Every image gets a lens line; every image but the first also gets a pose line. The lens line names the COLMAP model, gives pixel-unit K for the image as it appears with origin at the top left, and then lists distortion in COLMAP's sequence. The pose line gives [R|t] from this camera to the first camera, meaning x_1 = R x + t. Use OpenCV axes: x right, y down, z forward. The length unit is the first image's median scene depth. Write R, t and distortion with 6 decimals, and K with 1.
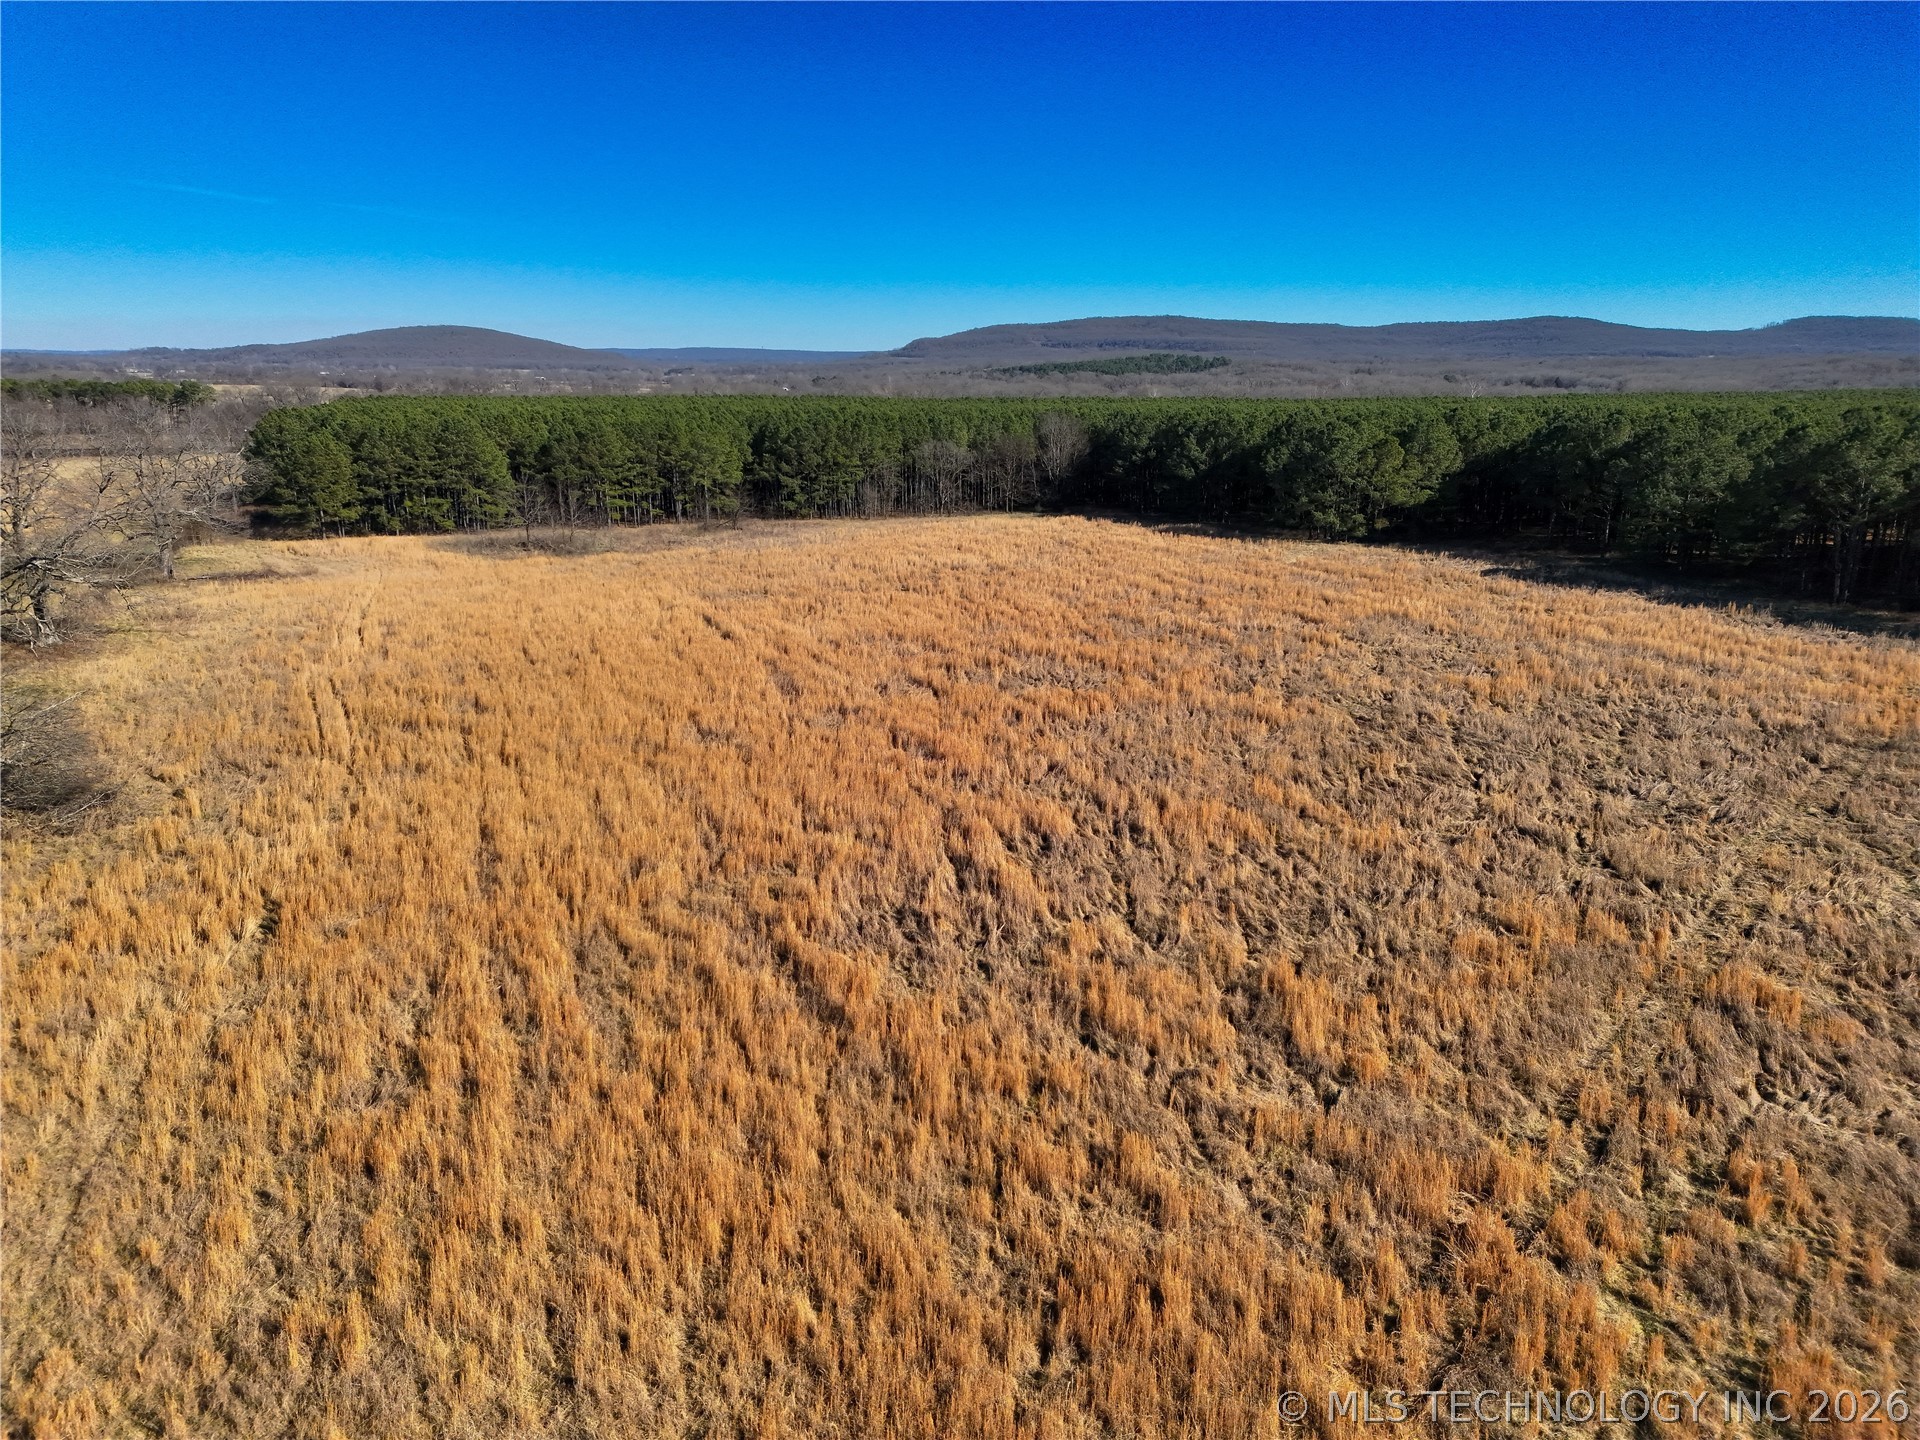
lens RADIAL K [[1336.3, 0, 960.0], [0, 1336.3, 720.0], [0, 0, 1]] dist [0.107494, -0.108852]
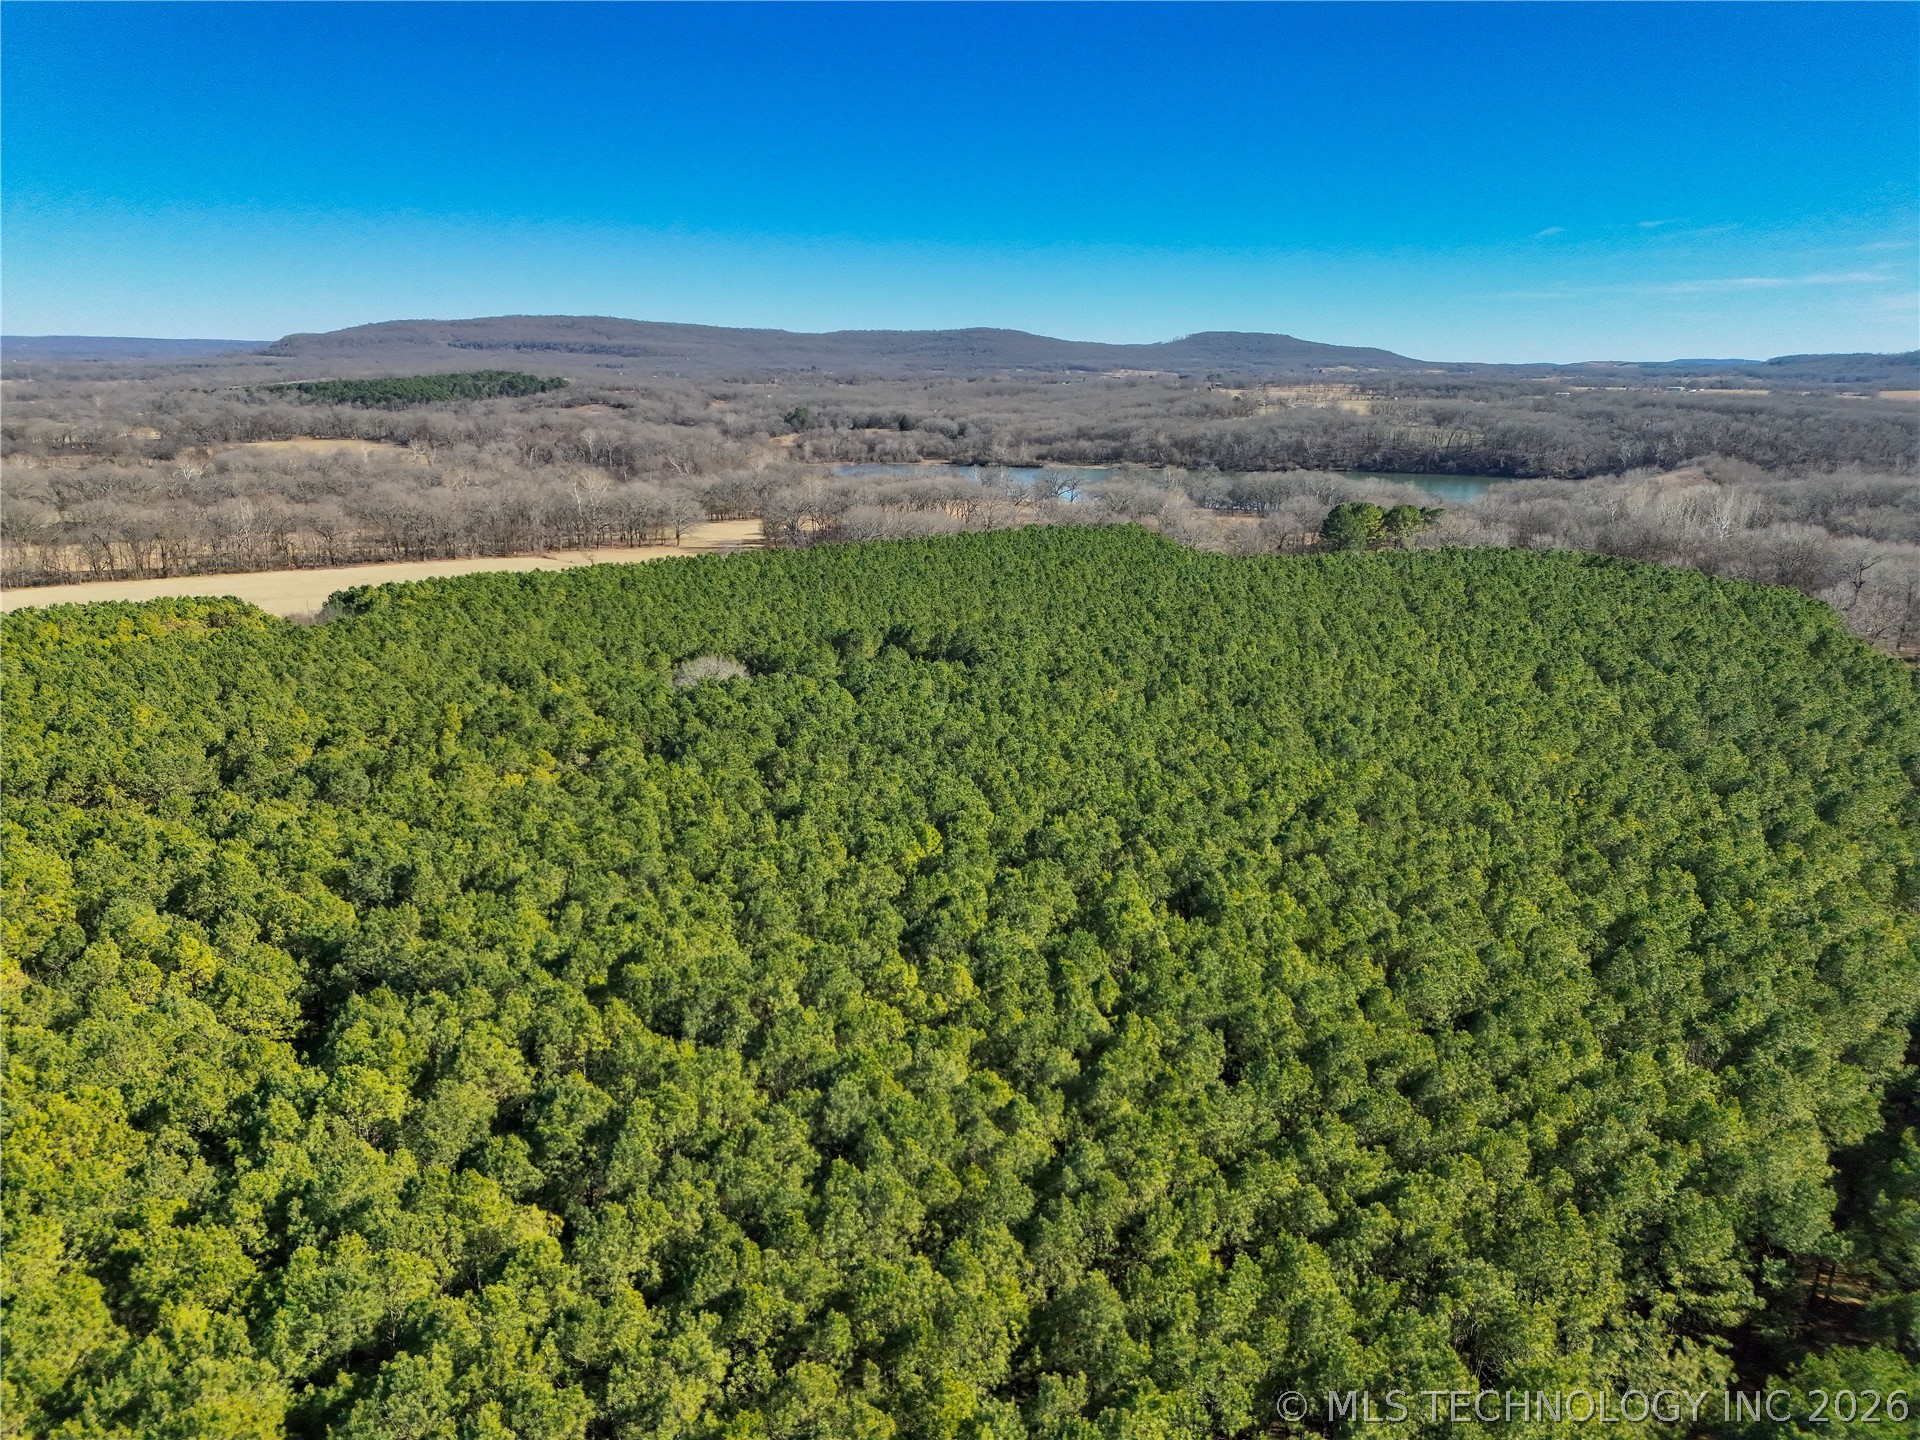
lens RADIAL K [[1338.2, 0, 960.0], [0, 1338.2, 720.0], [0, 0, 1]] dist [0.080421, -0.060604]
pose [[0.940379, -0.083787, 0.329648, 4.720737], [0.082561, 0.996428, 0.017743, -1.872849], [-0.329957, 0.010531, 0.943937, 4.746058]]
